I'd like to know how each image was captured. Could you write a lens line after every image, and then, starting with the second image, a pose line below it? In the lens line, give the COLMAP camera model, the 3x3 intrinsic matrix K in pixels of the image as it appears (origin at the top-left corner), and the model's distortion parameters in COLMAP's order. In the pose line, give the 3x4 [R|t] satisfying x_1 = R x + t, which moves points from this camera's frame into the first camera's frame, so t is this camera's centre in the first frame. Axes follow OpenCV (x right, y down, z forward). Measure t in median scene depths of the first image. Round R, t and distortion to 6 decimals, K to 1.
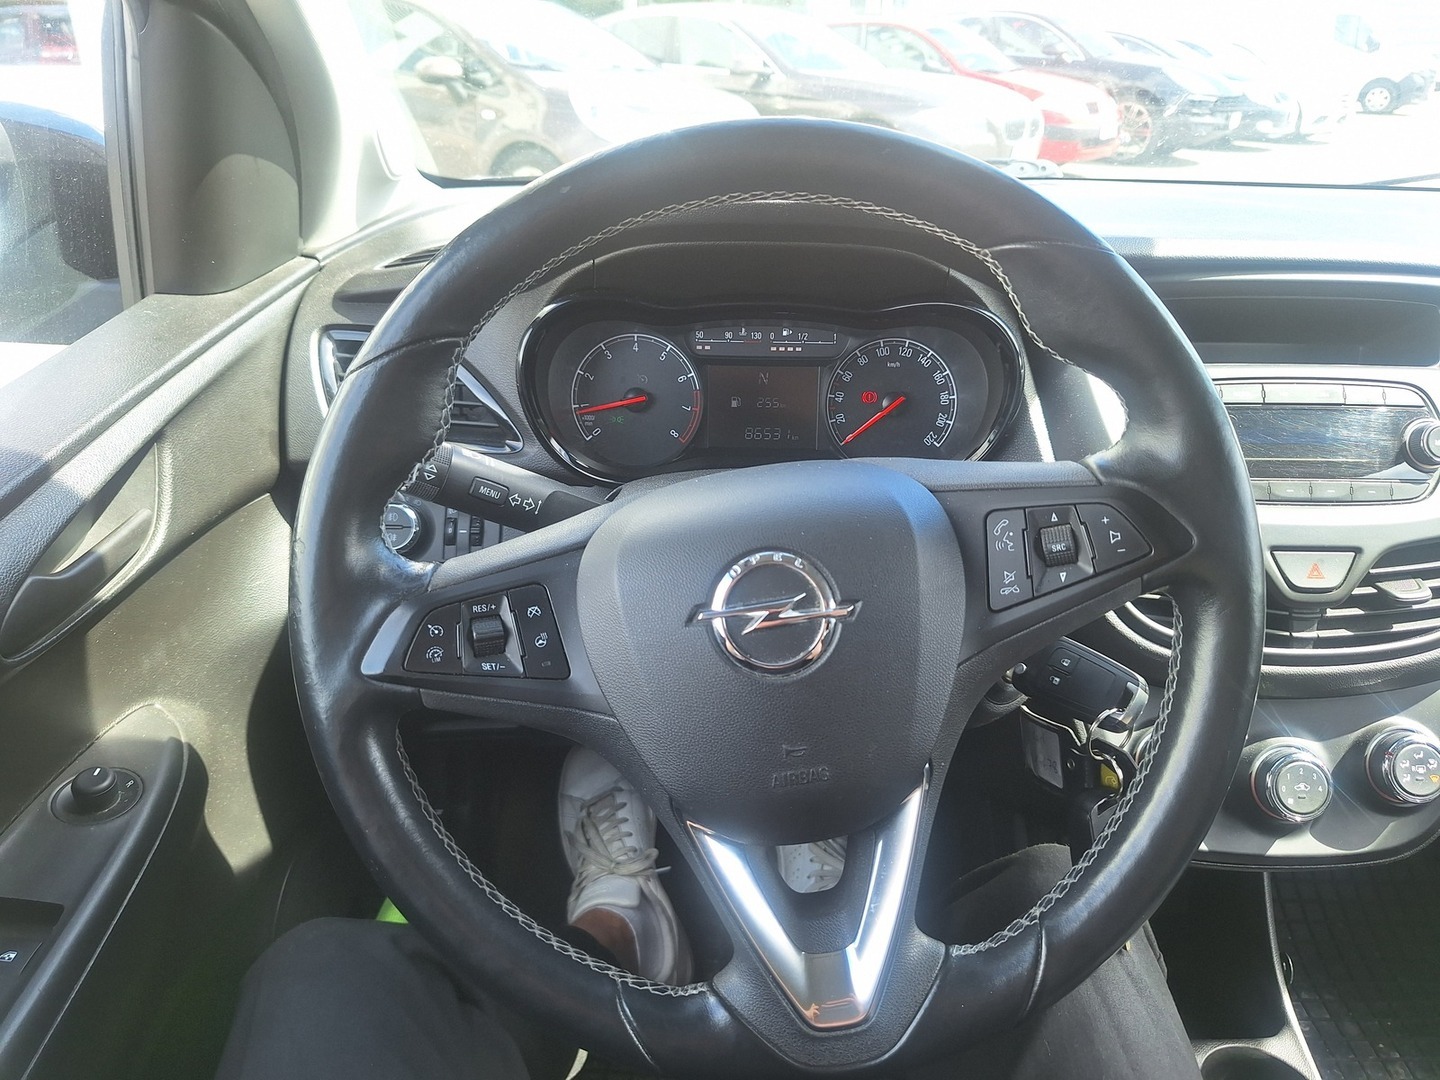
lens RADIAL K [[1023.5, 0, 731.1], [0, 1023.5, 536.7], [0, 0, 1]] dist [0.058422, -0.070733]
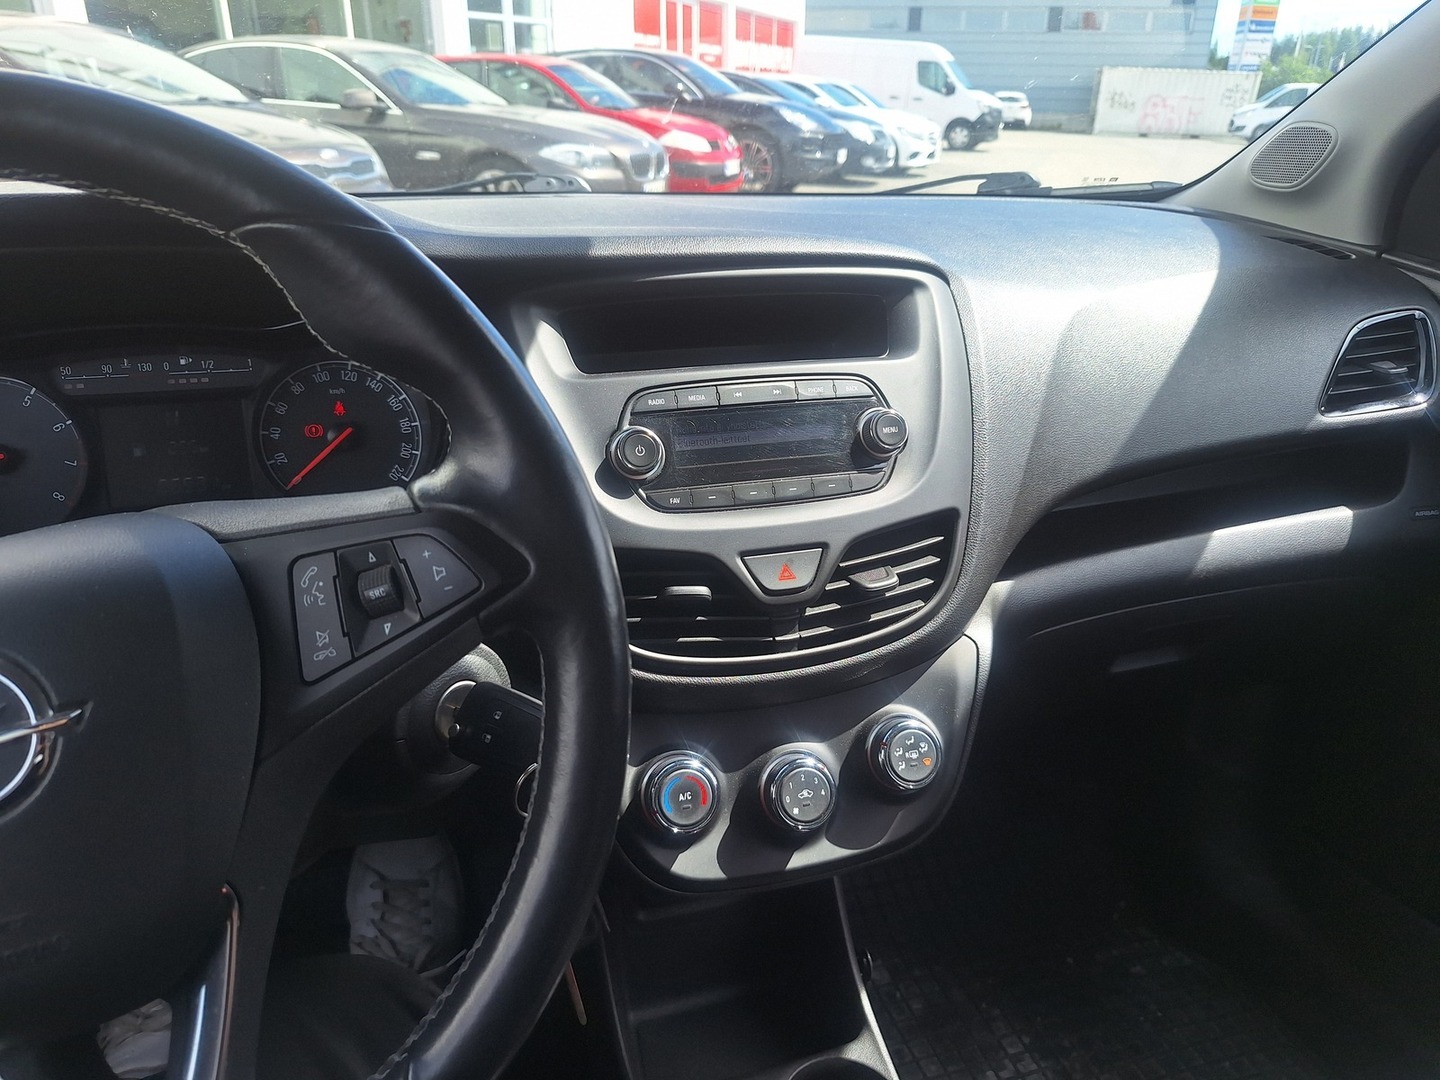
lens RADIAL K [[1023.5, 0, 731.5], [0, 1023.5, 549.8], [0, 0, 1]] dist [0.058422, -0.070733]
pose [[0.949562, -0.117632, 0.290678, 0.225167], [0.123648, 0.992323, -0.002346, 0.008108], [-0.288171, 0.038169, 0.956818, 0.088047]]
